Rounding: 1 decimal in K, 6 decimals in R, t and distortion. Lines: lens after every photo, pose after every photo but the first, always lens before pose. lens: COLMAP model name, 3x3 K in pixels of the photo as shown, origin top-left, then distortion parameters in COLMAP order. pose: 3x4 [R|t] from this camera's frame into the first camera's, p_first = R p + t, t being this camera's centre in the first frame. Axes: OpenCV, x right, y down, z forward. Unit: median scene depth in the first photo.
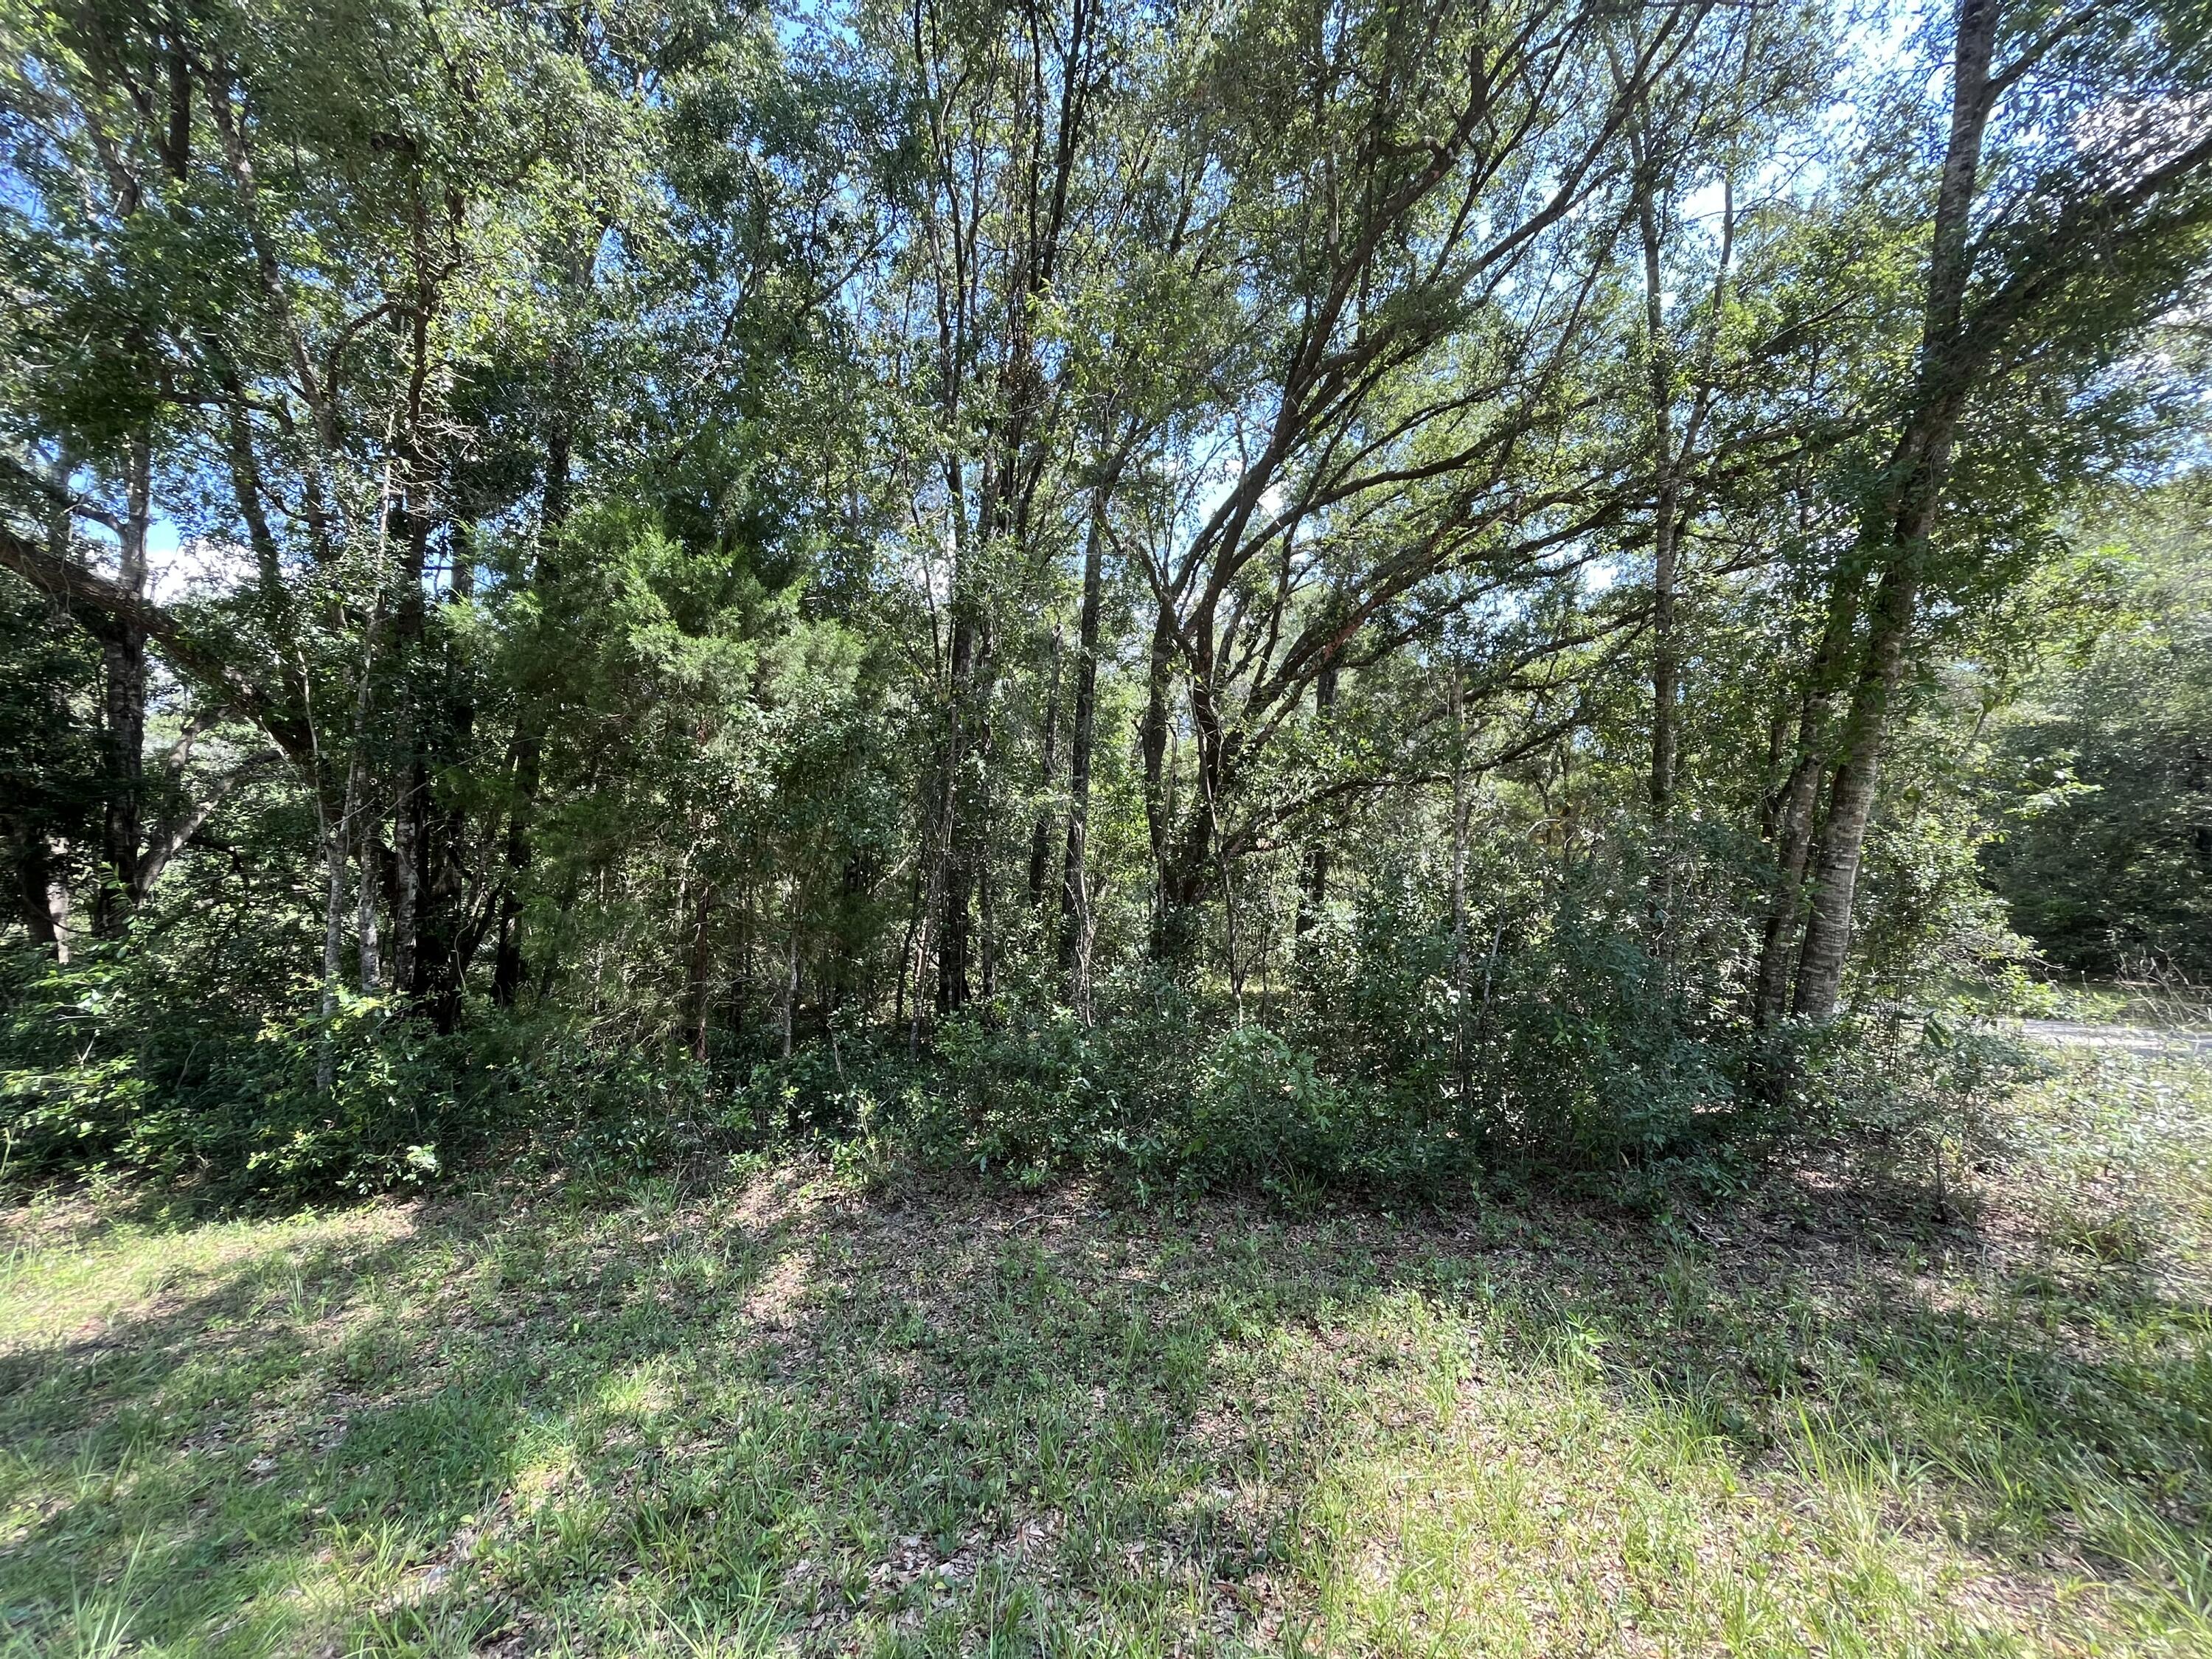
lens RADIAL K [[881.9, 0, 1109.2], [0, 881.9, 816.0], [0, 0, 1]] dist [0.000044, -0.000233]
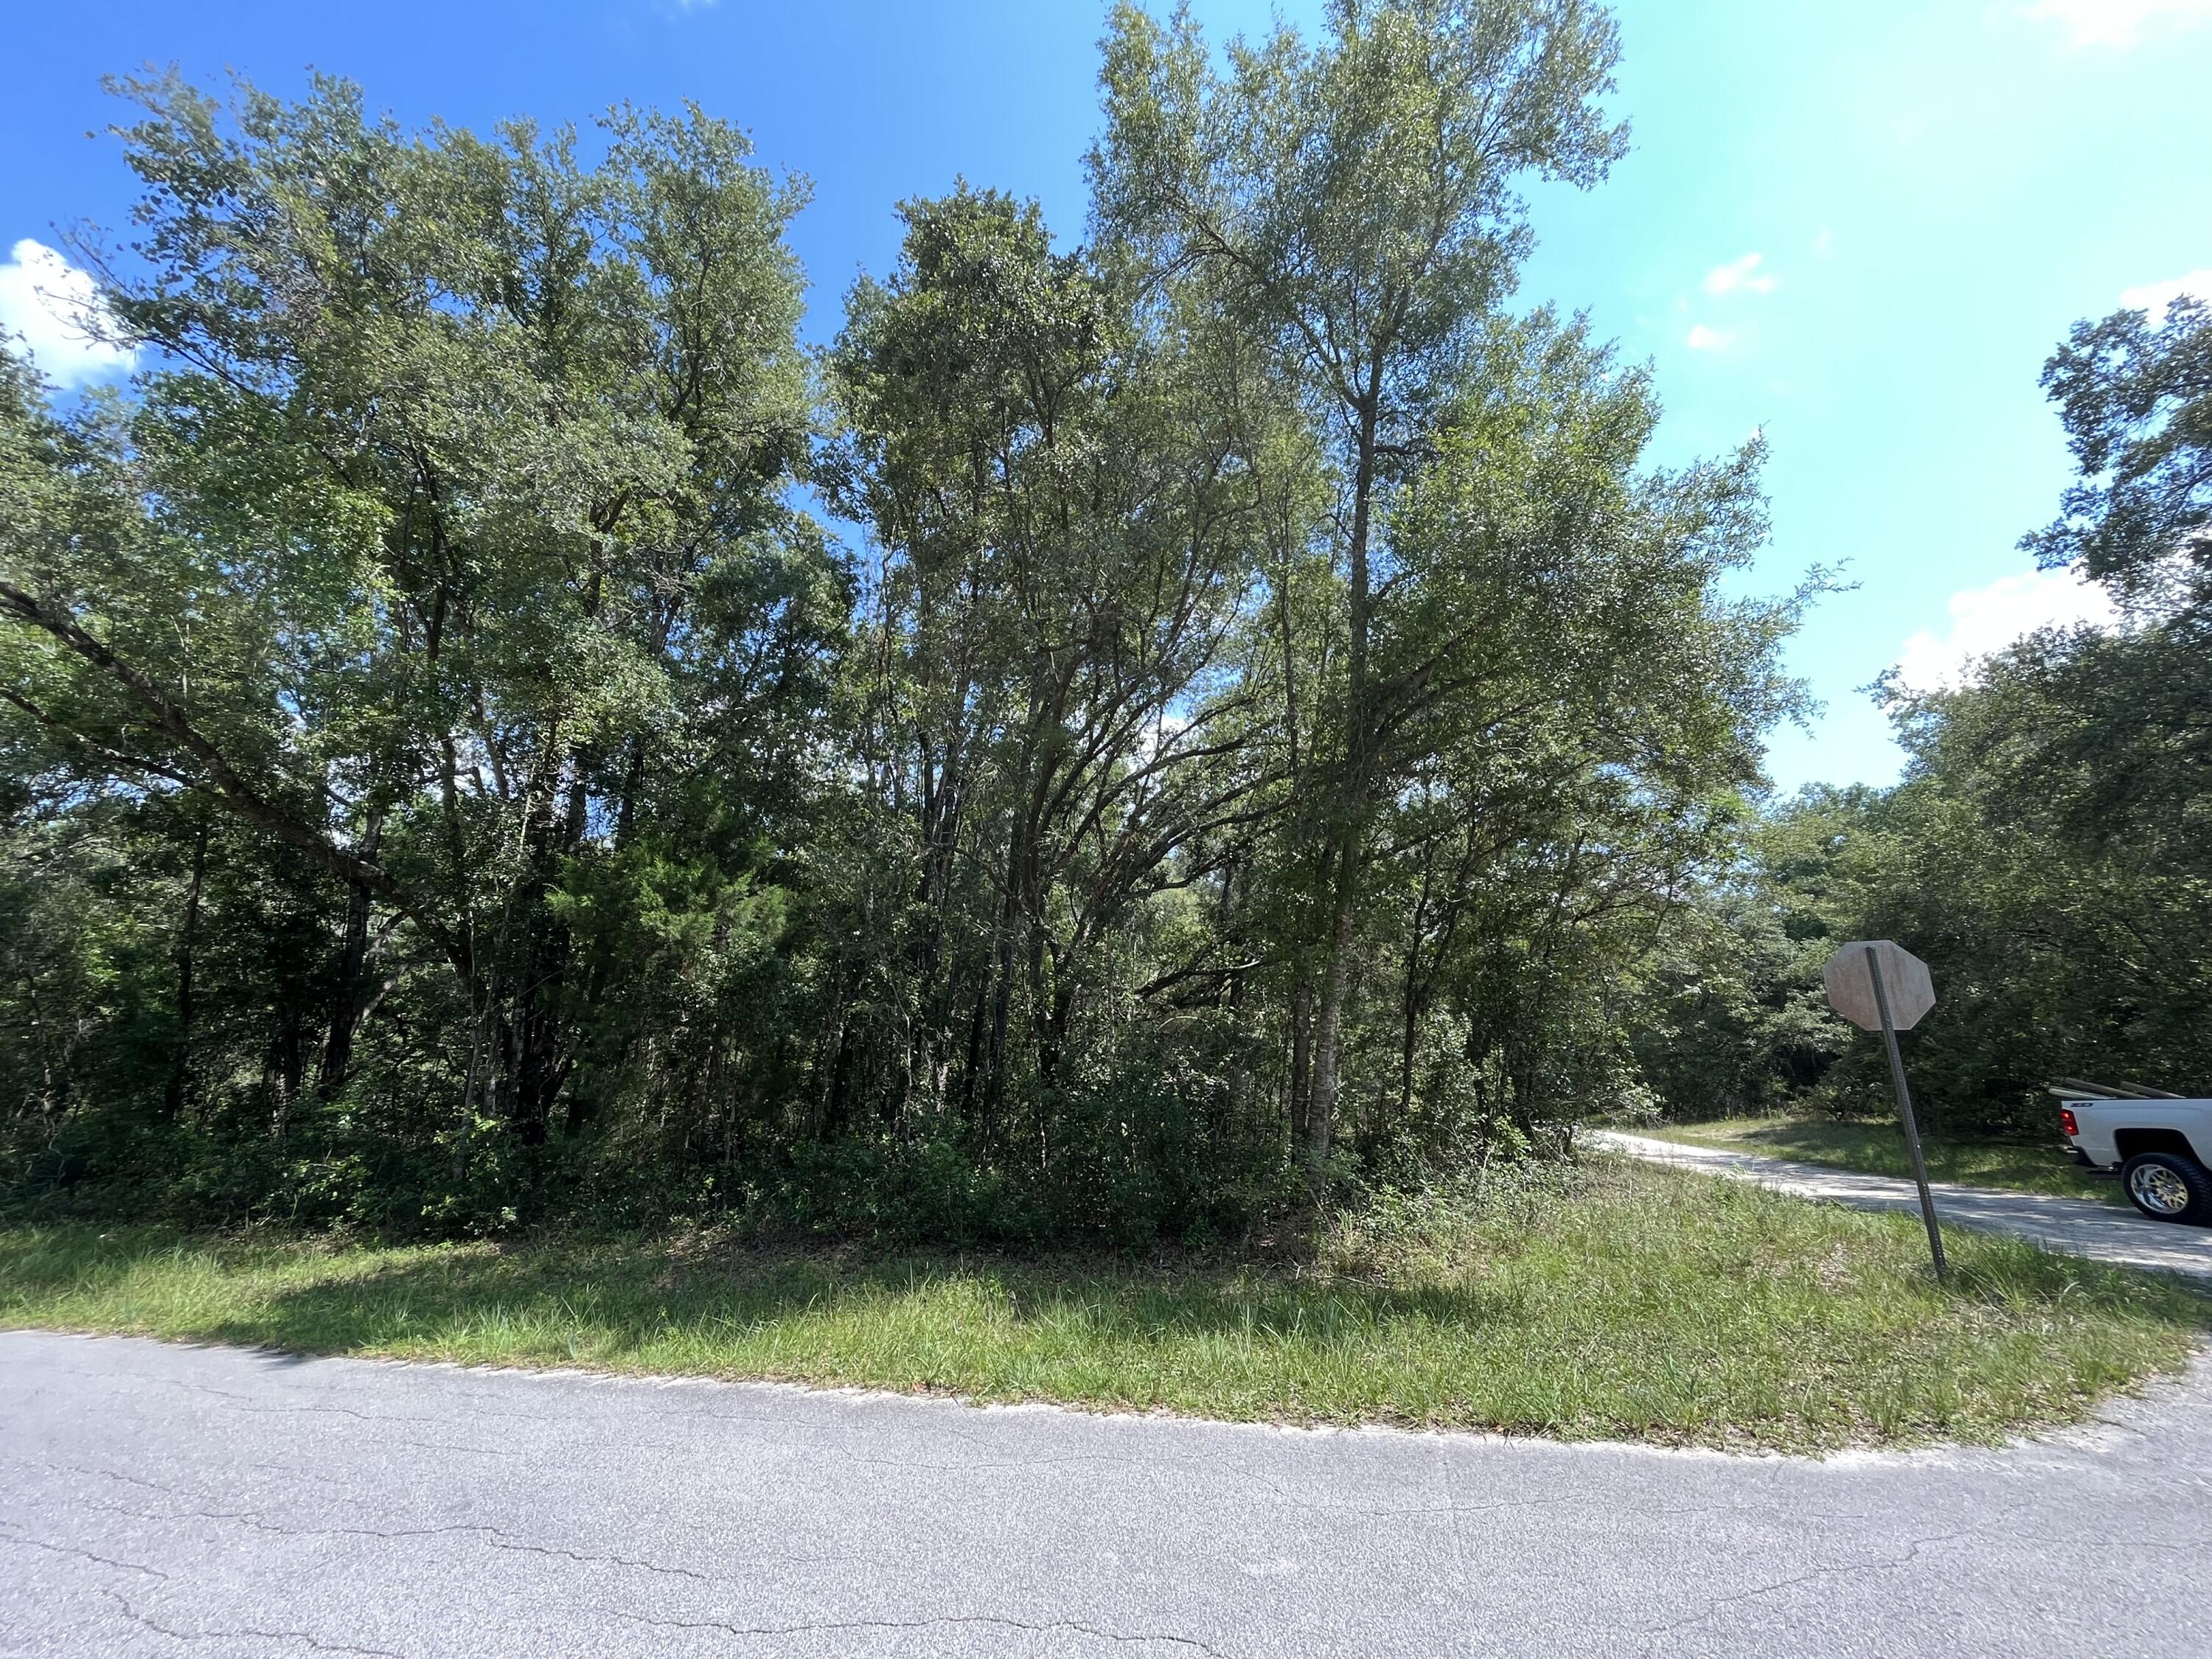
lens RADIAL K [[897.1, 0, 1106.0], [0, 897.1, 829.5], [0, 0, 1]] dist [-0.003249, 0.000068]
pose [[0.994616, -0.019116, -0.101856, 0.586458], [0.003809, 0.988920, -0.148399, -0.101756], [0.103564, 0.147212, 0.983668, -0.728277]]
